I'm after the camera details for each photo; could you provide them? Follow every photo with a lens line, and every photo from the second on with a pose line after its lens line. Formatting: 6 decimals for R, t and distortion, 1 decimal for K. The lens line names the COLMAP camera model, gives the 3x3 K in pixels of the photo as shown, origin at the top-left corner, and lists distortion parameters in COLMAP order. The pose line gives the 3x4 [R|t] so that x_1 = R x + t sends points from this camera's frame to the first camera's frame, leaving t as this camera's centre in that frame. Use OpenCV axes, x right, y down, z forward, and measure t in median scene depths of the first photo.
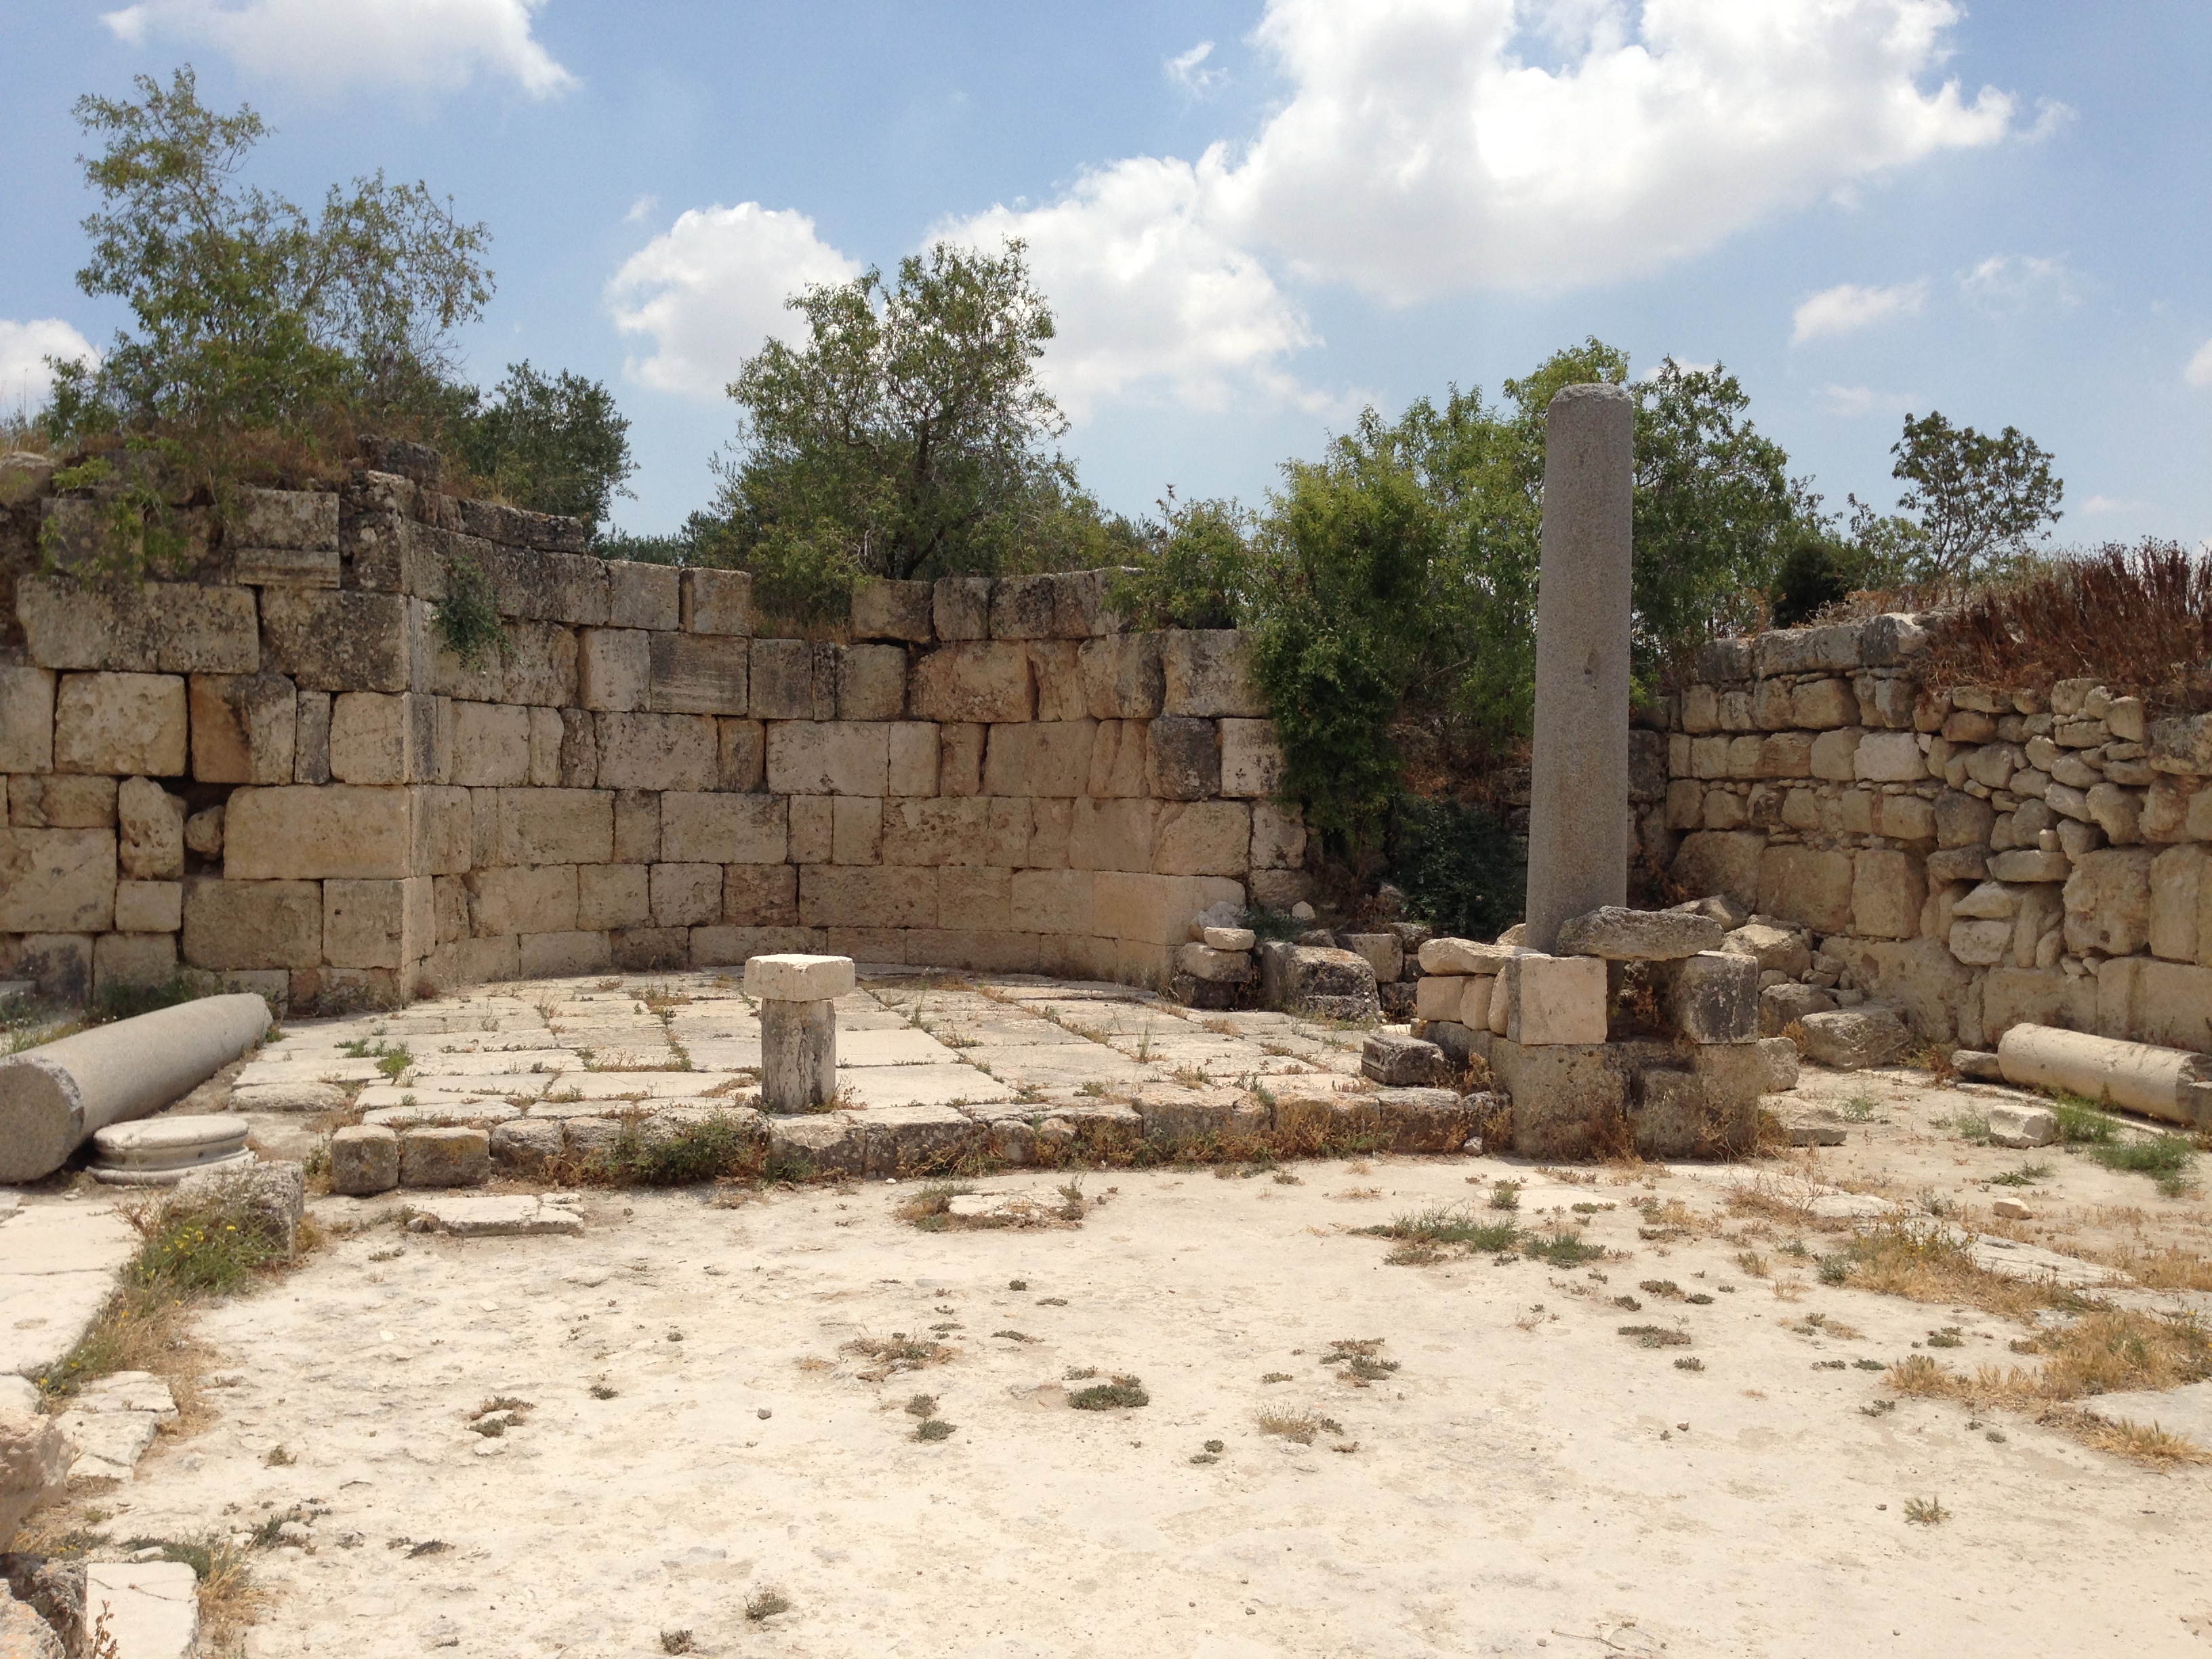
lens RADIAL K [[1982.0, 0, 1106.0], [0, 1982.0, 829.5], [0, 0, 1]] dist [0.041167, -0.005318]
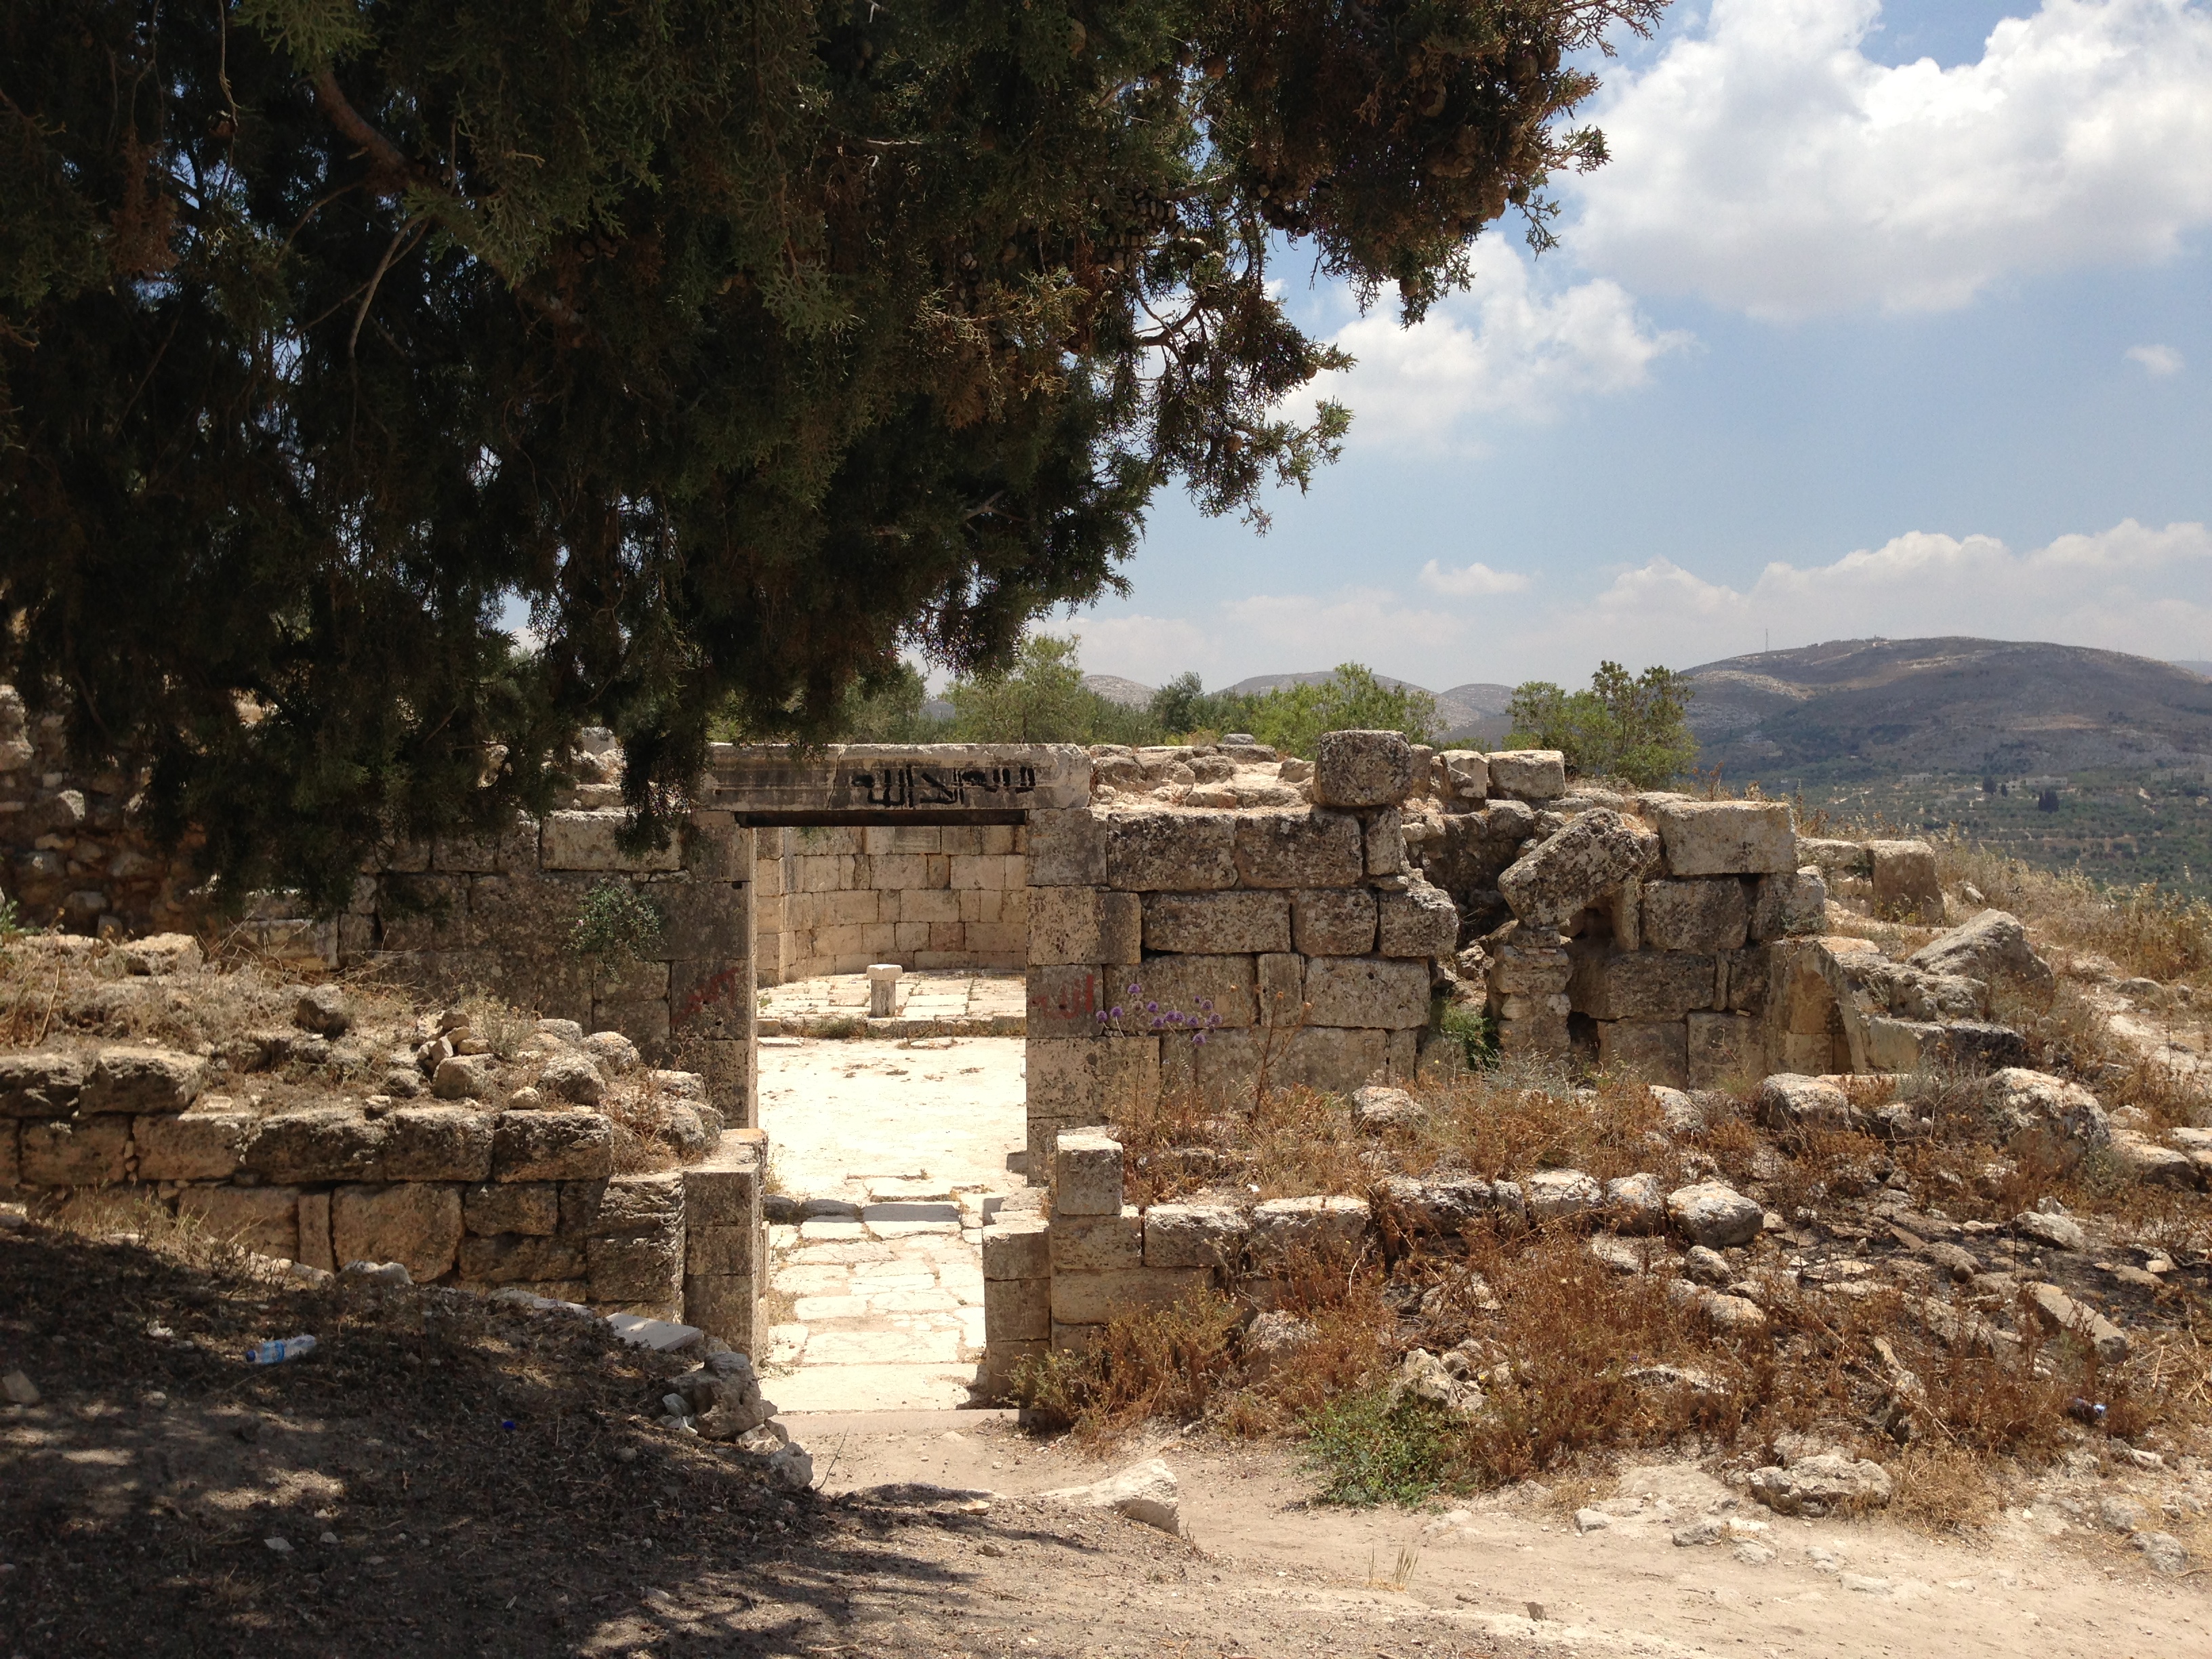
lens RADIAL K [[1982.0, 0, 1106.0], [0, 1982.0, 829.5], [0, 0, 1]] dist [0.041167, -0.005318]
pose [[0.968617, -0.013101, -0.248214, 0.618361], [0.012045, 0.999911, -0.005774, -0.080599], [0.248268, 0.002603, 0.968688, -1.222866]]
